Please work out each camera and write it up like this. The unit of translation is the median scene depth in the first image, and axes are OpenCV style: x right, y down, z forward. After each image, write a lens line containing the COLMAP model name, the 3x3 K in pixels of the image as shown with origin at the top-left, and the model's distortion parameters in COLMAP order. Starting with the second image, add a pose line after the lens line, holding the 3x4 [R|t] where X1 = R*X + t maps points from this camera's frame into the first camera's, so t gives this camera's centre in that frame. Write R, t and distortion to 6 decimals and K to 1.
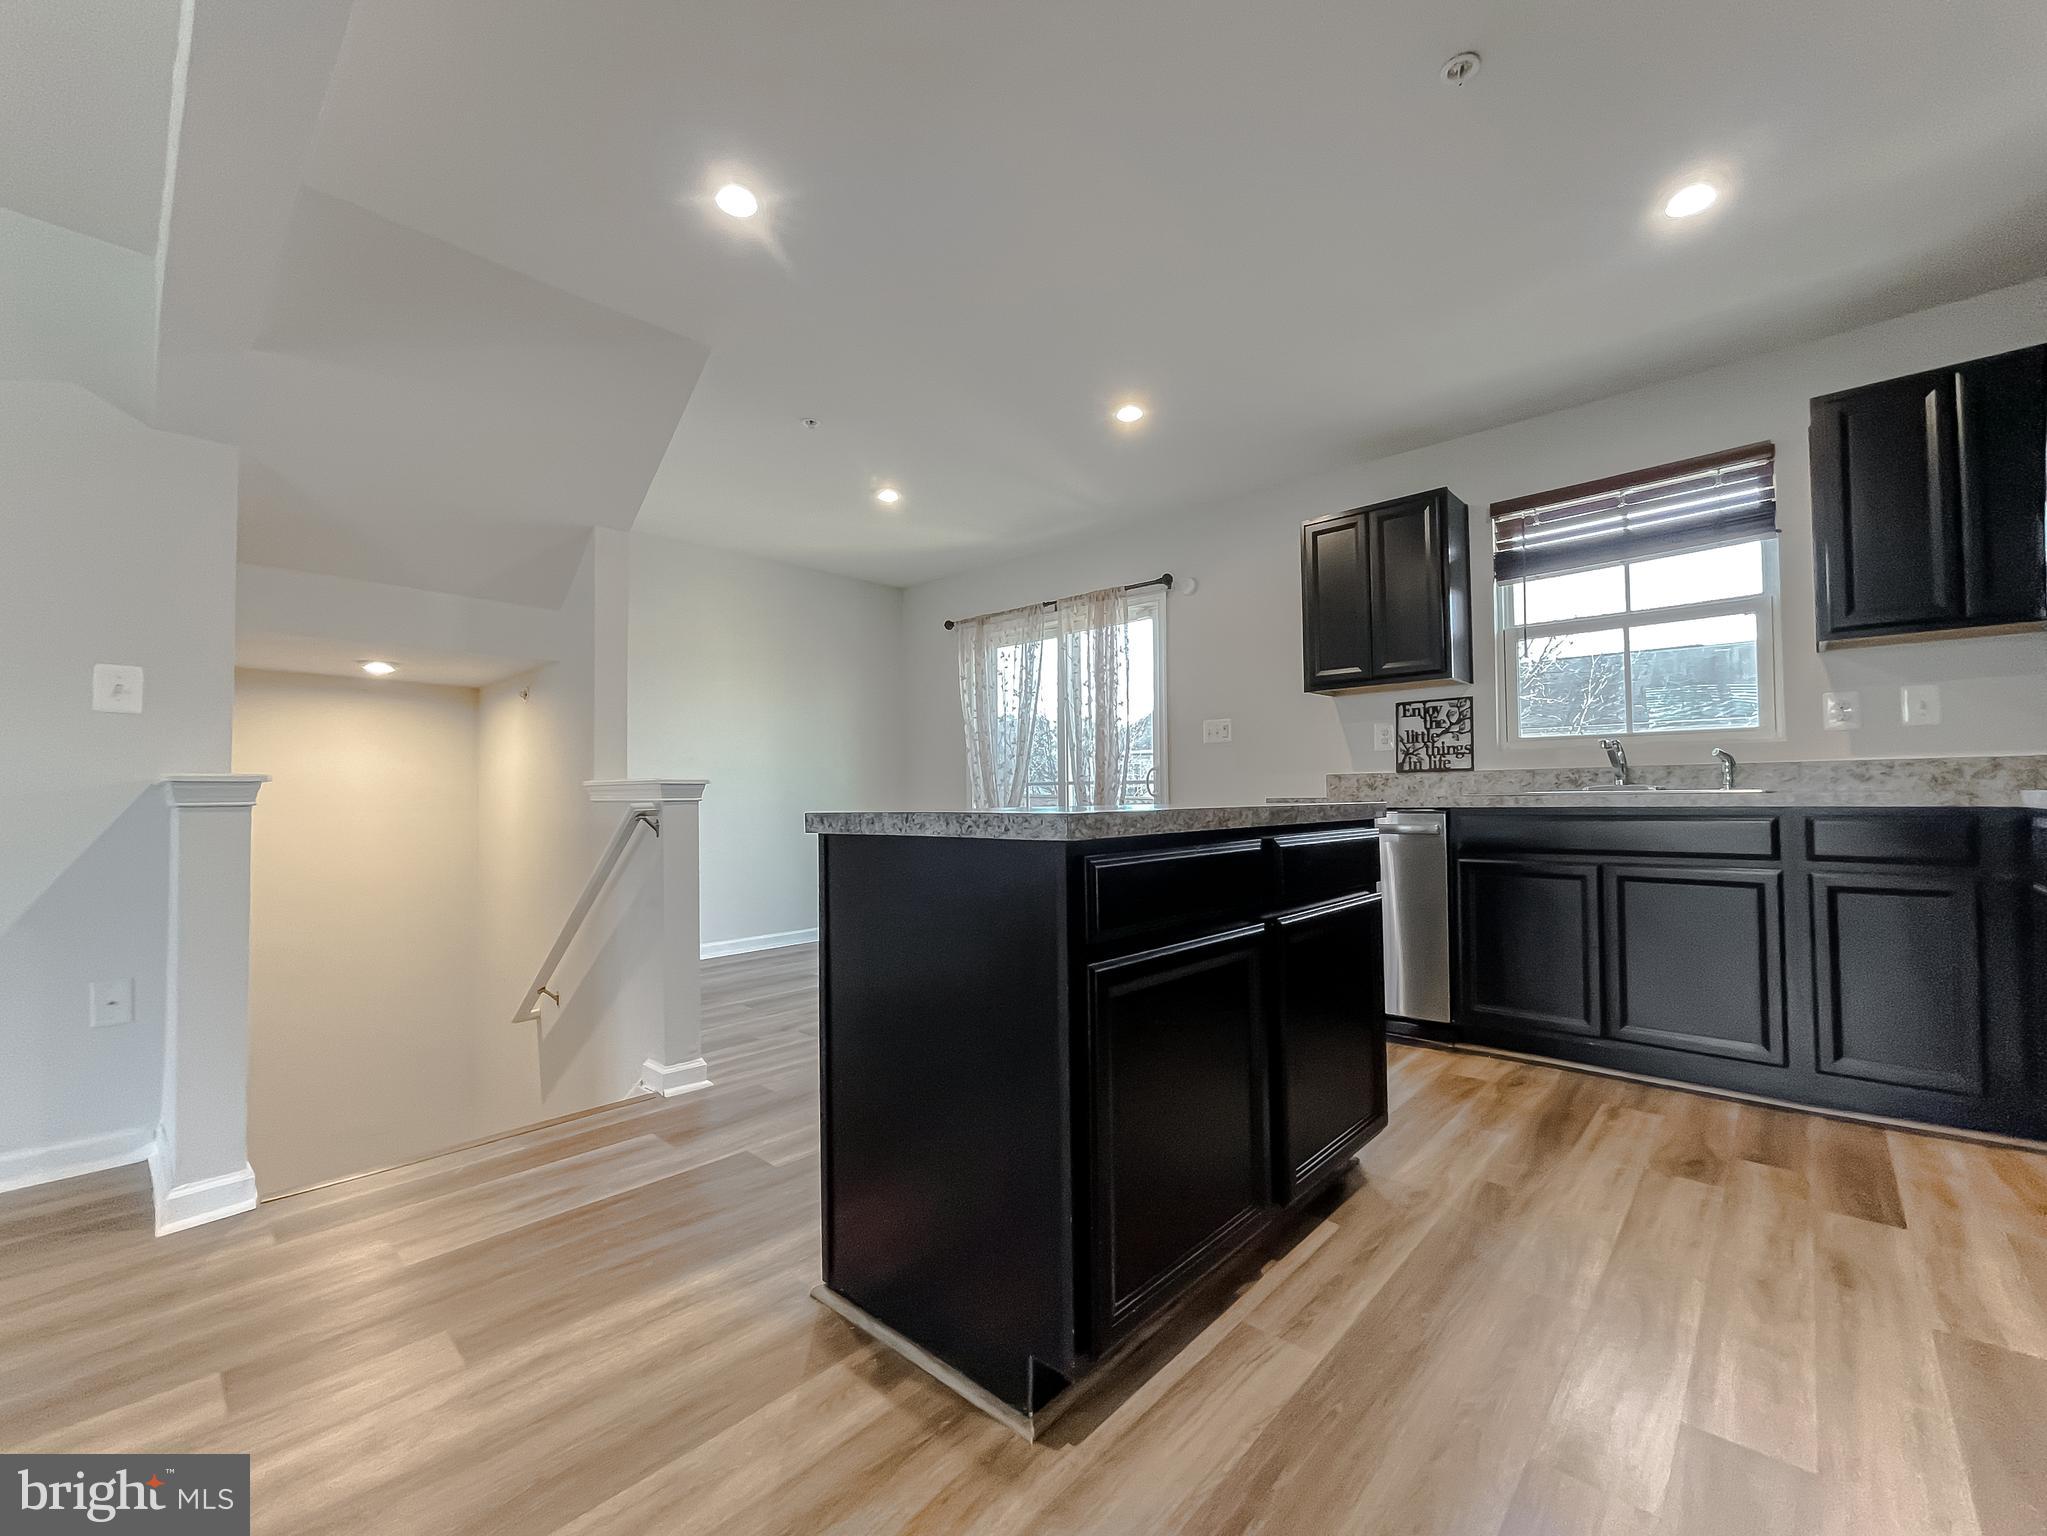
lens RADIAL K [[840.2, 0, 1022.5], [0, 840.2, 772.6], [0, 0, 1]] dist [-0.001890, -0.000728]
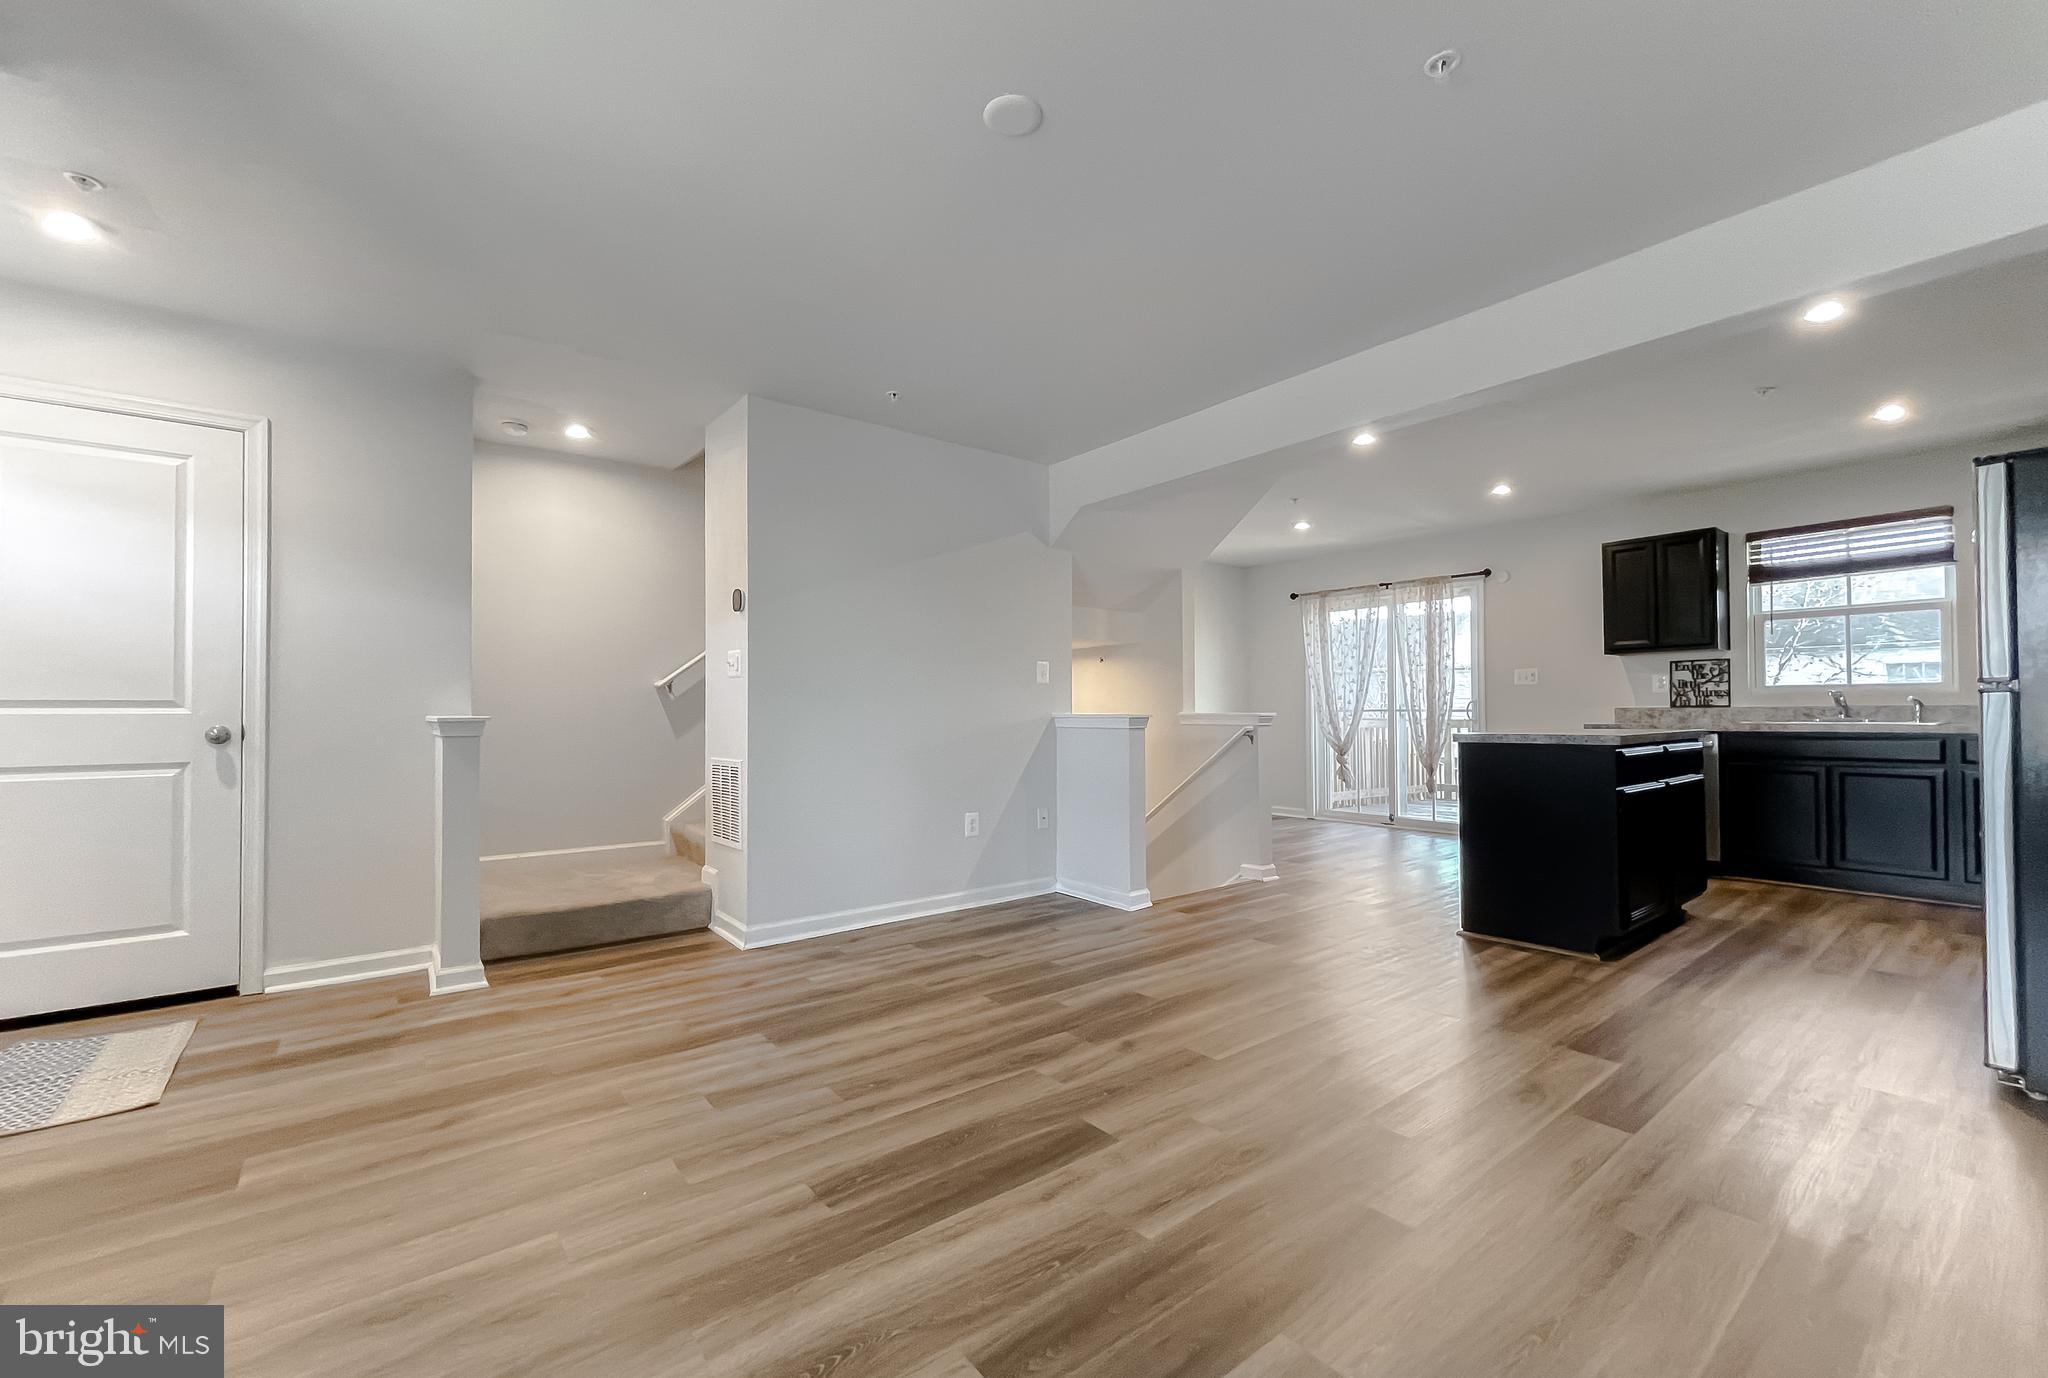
lens RADIAL K [[834.9, 0, 1017.6], [0, 834.9, 697.4], [0, 0, 1]] dist [0.001312, 0.000711]
pose [[0.987908, 0.002311, -0.155024, -0.513299], [-0.000144, 0.999902, 0.013988, -0.041438], [0.155041, -0.013797, 0.987812, -0.709762]]
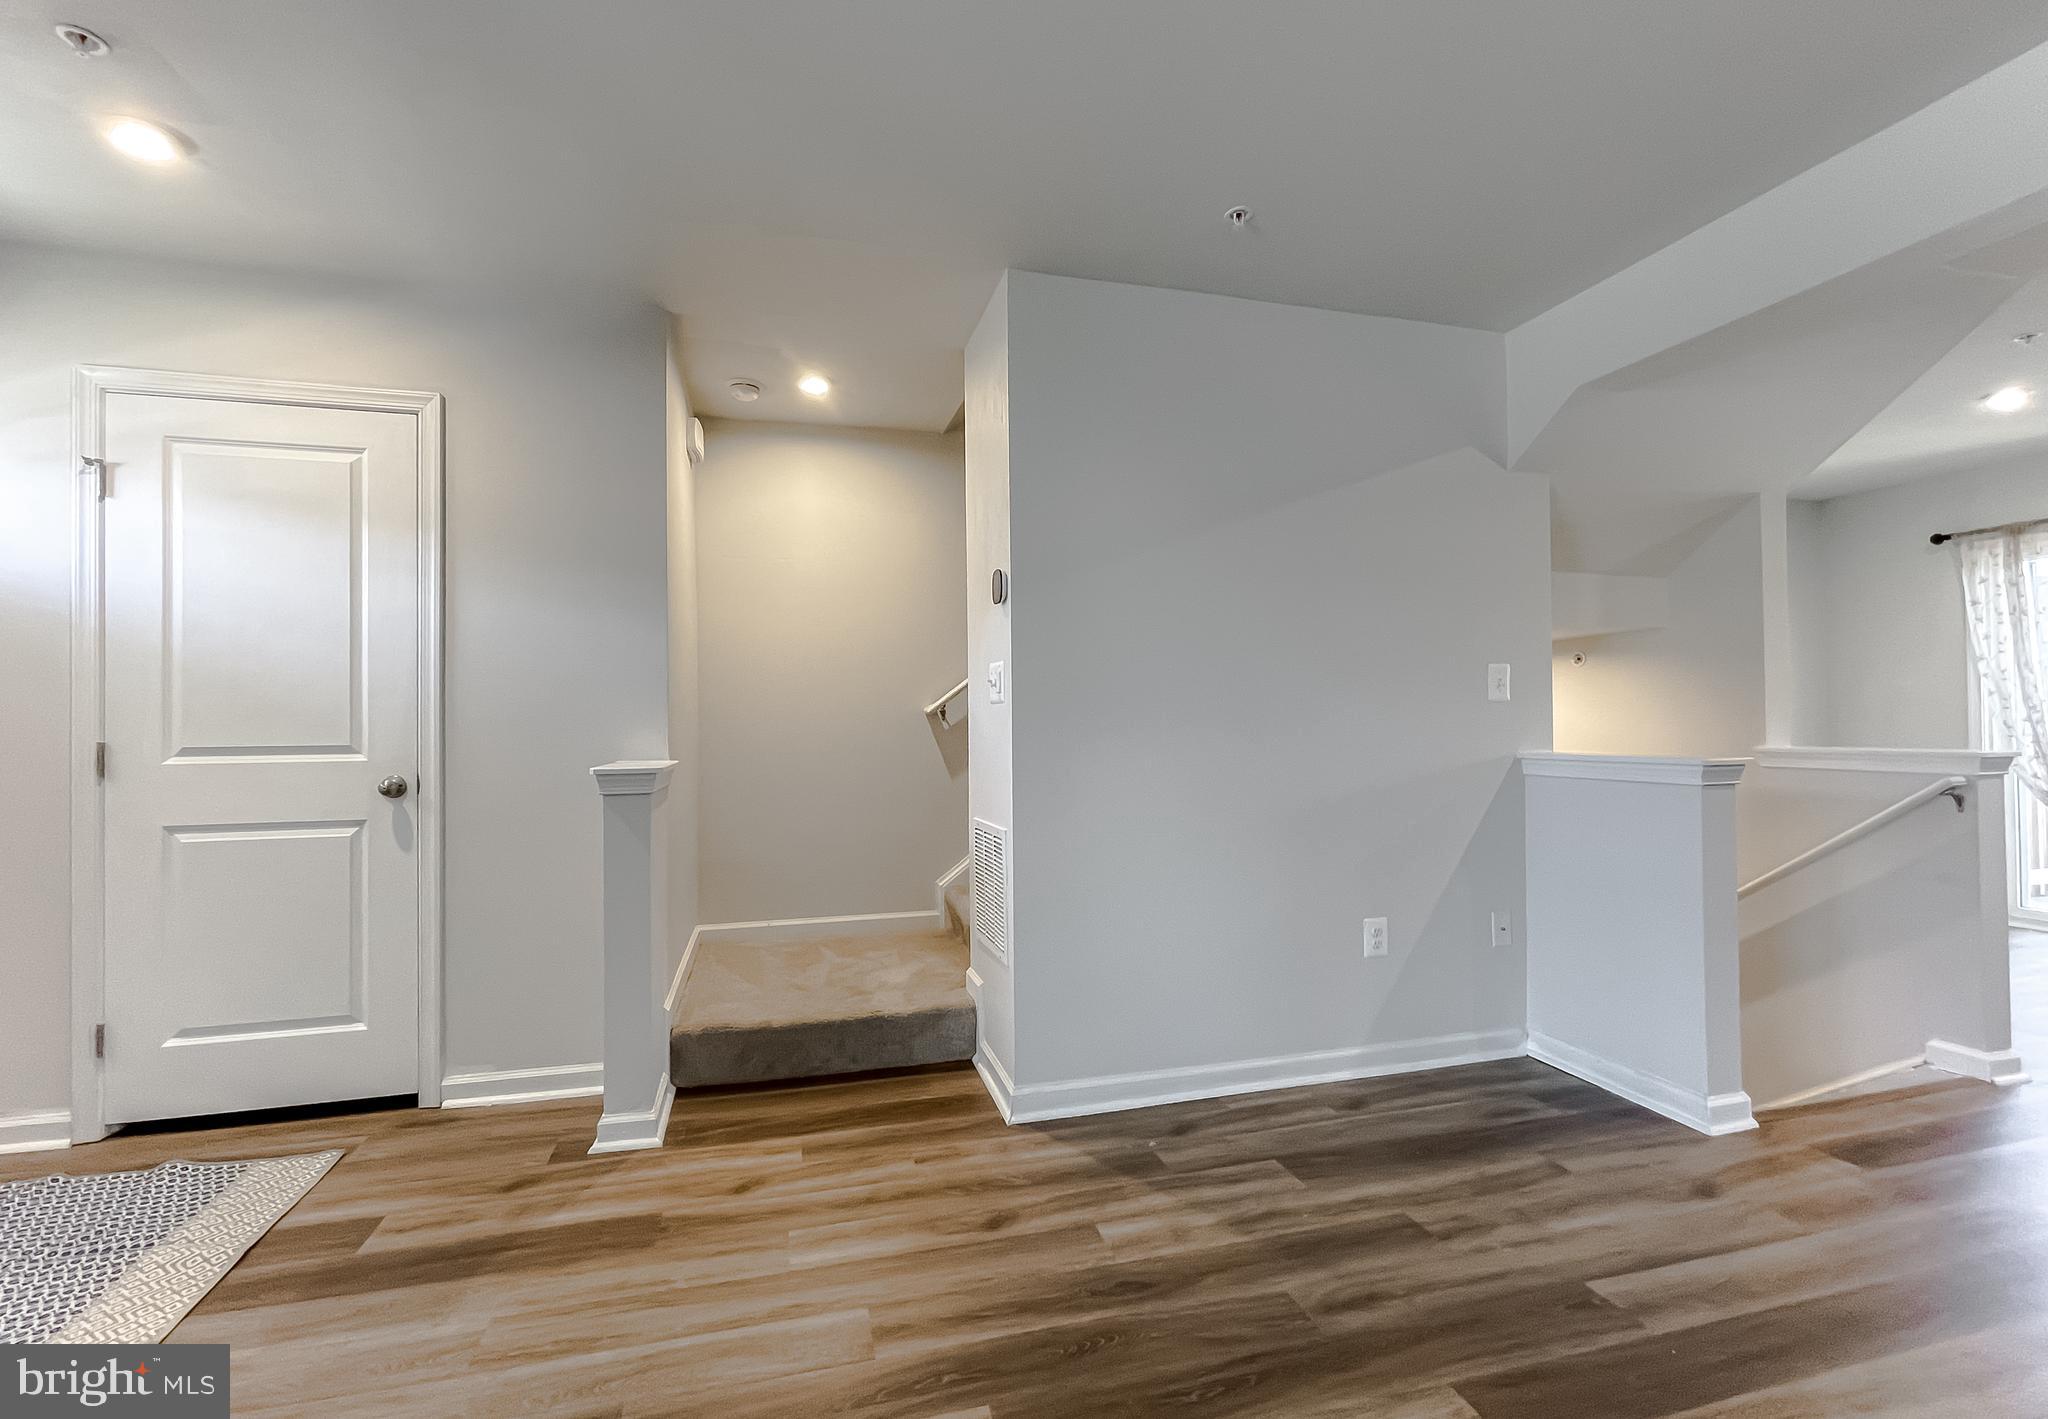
lens RADIAL K [[863.6, 0, 995.1], [0, 863.6, 716.4], [0, 0, 1]] dist [-0.002953, 0.000109]
pose [[0.840411, -0.005686, -0.541919, -0.640587], [0.017791, 0.999695, 0.017102, -0.053149], [0.541657, -0.024014, 0.840256, -0.323922]]
